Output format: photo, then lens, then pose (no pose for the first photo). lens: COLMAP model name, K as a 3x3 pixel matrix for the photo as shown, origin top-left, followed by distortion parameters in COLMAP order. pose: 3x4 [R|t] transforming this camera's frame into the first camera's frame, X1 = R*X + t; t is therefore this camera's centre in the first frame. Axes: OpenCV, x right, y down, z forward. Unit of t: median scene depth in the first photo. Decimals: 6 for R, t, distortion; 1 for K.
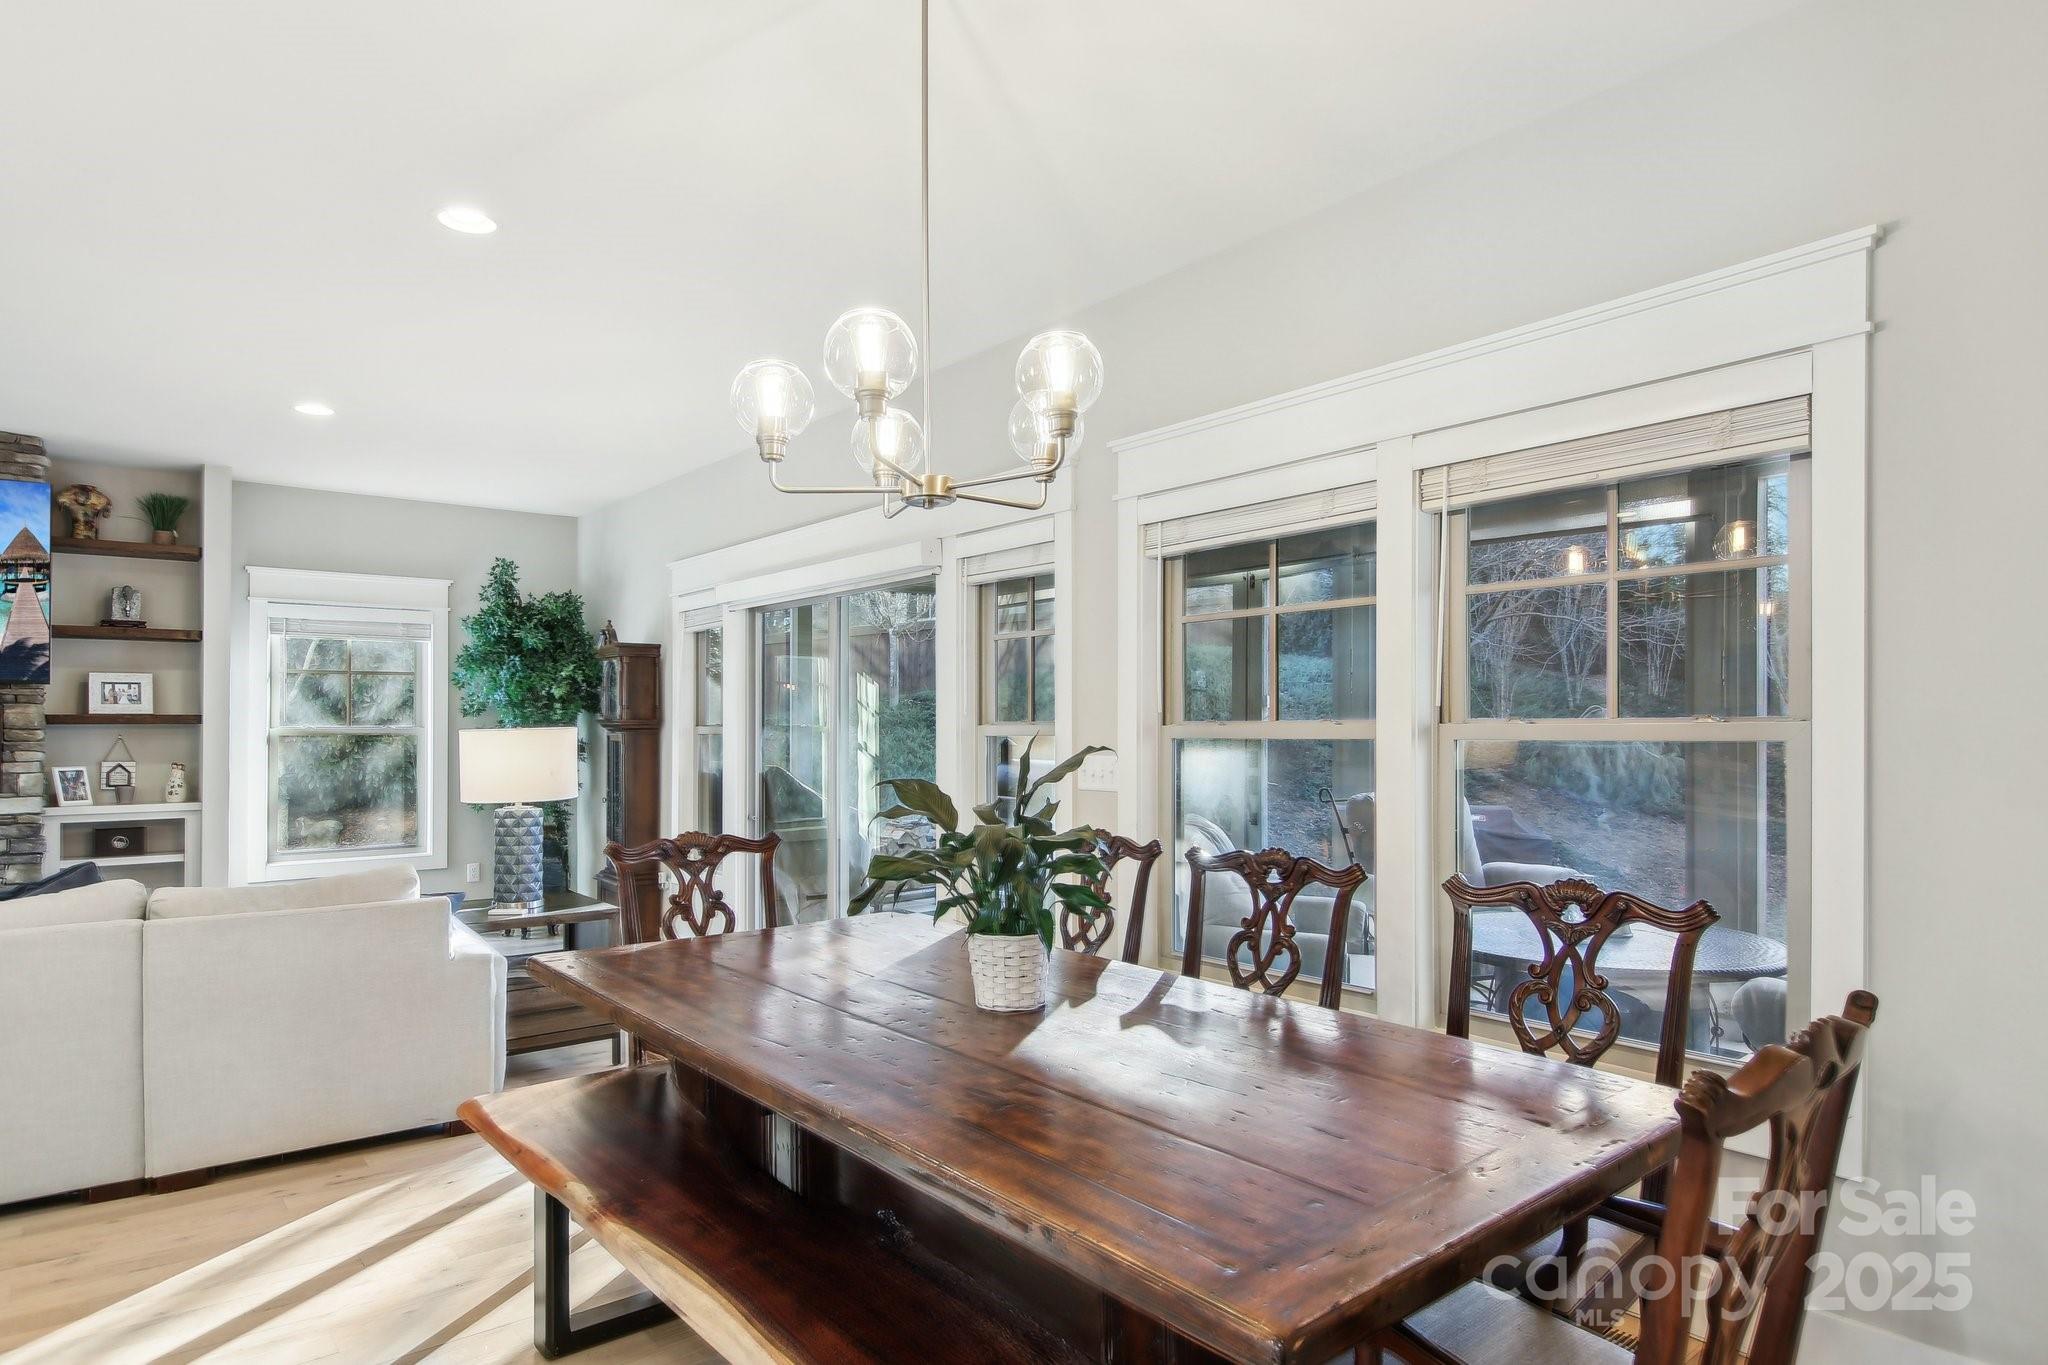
lens RADIAL K [[1171.6, 0, 1029.9], [0, 1171.6, 710.1], [0, 0, 1]] dist [0.005545, 0.000180]
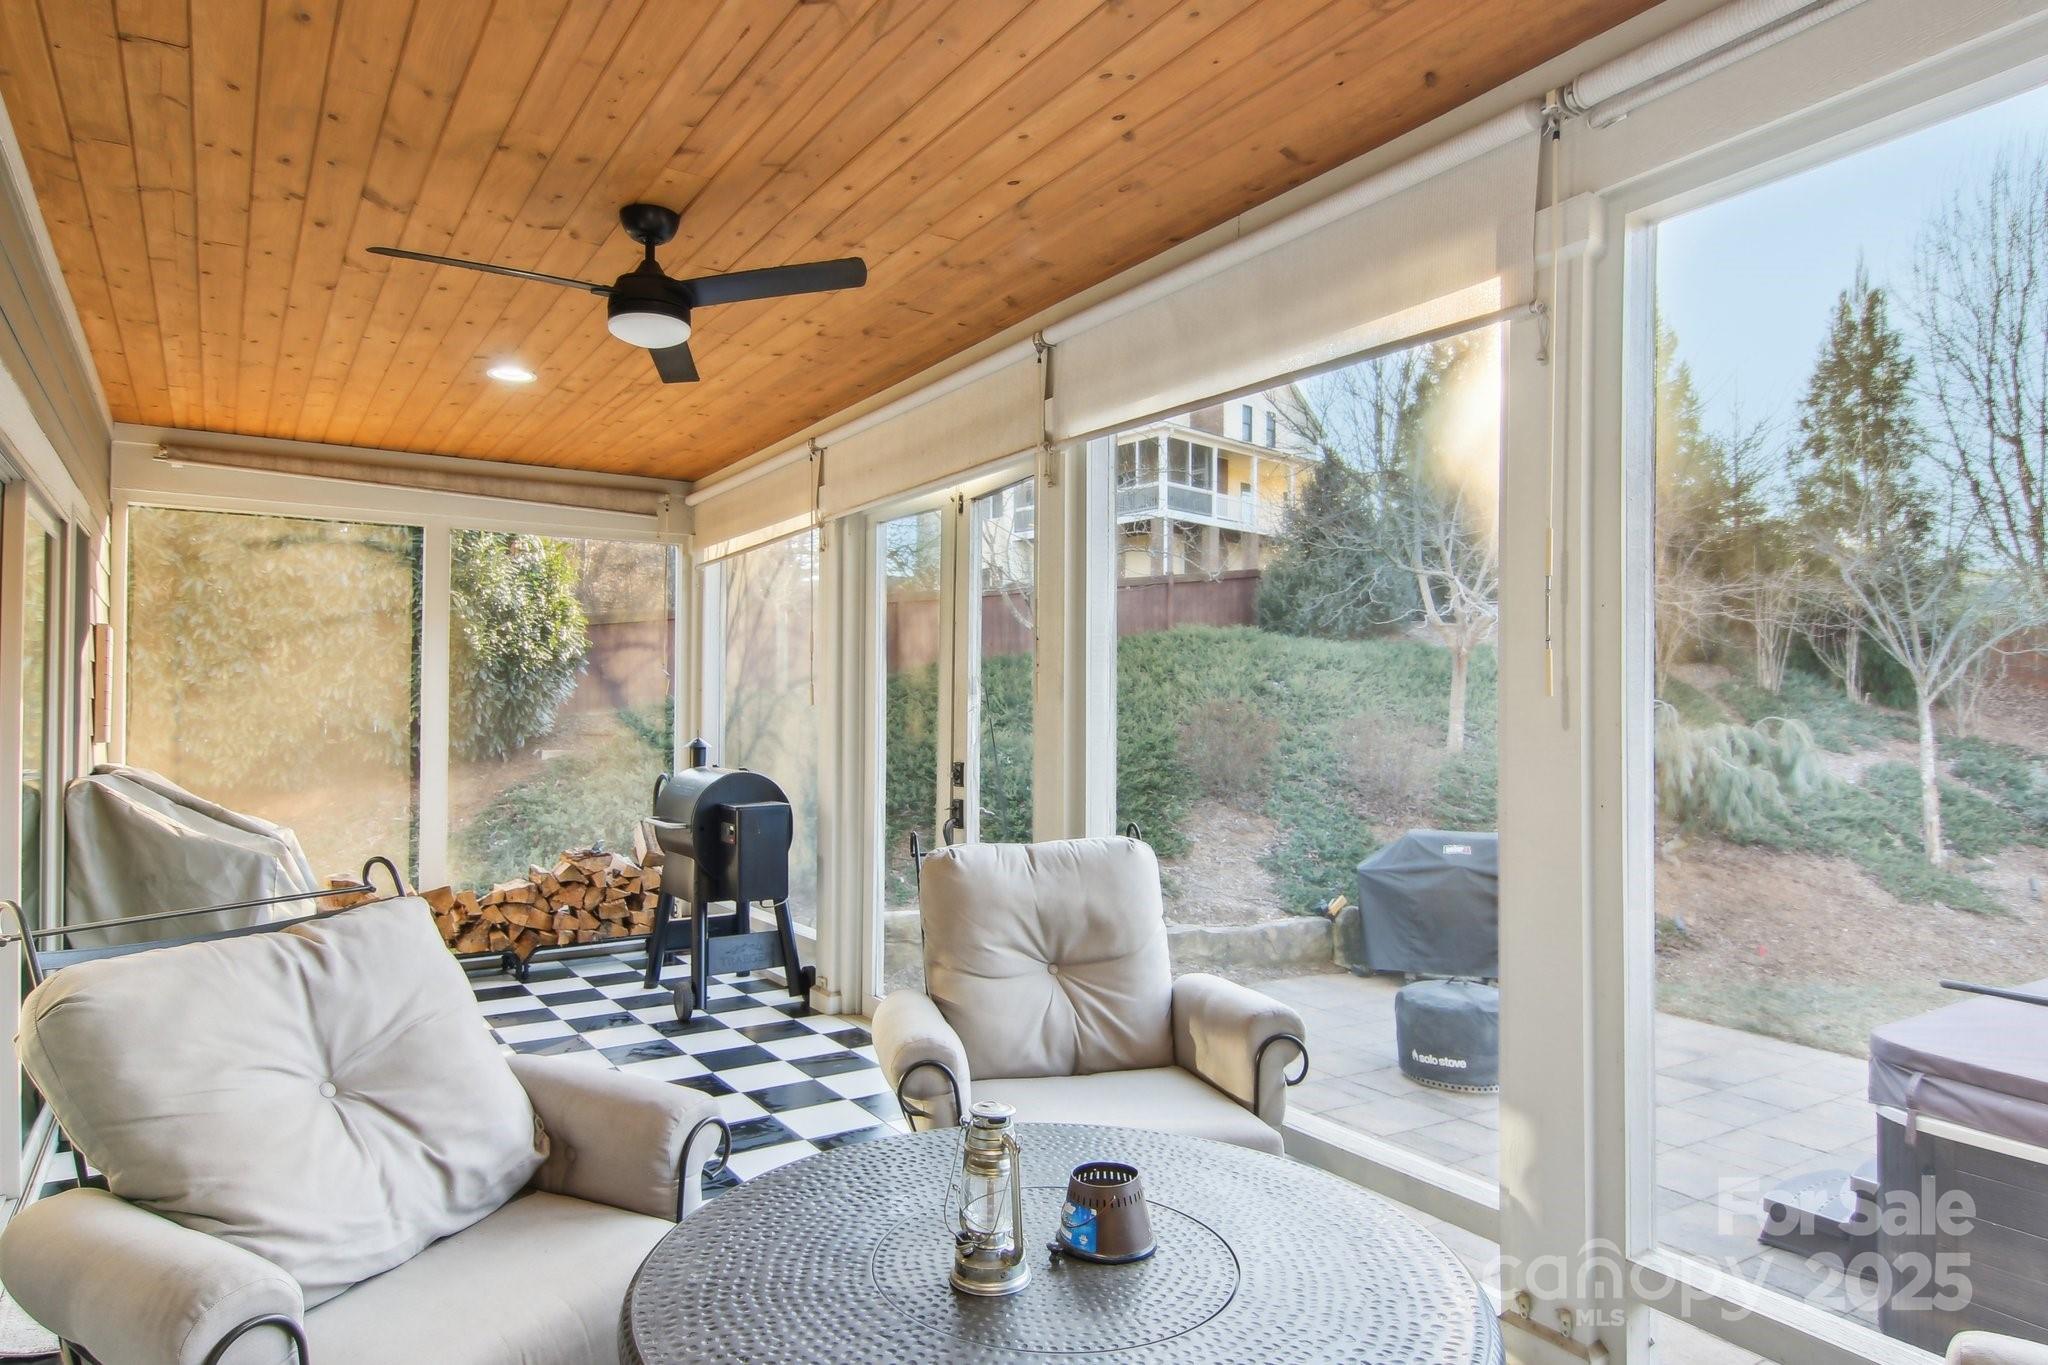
lens RADIAL K [[1171.6, 0, 1029.9], [0, 1171.6, 710.1], [0, 0, 1]] dist [0.005545, 0.000180]
pose [[0.992002, 0.009112, -0.125893, 0.181392], [-0.008621, 0.999953, 0.004449, 0.002505], [0.125928, -0.003328, 0.992034, 0.201338]]
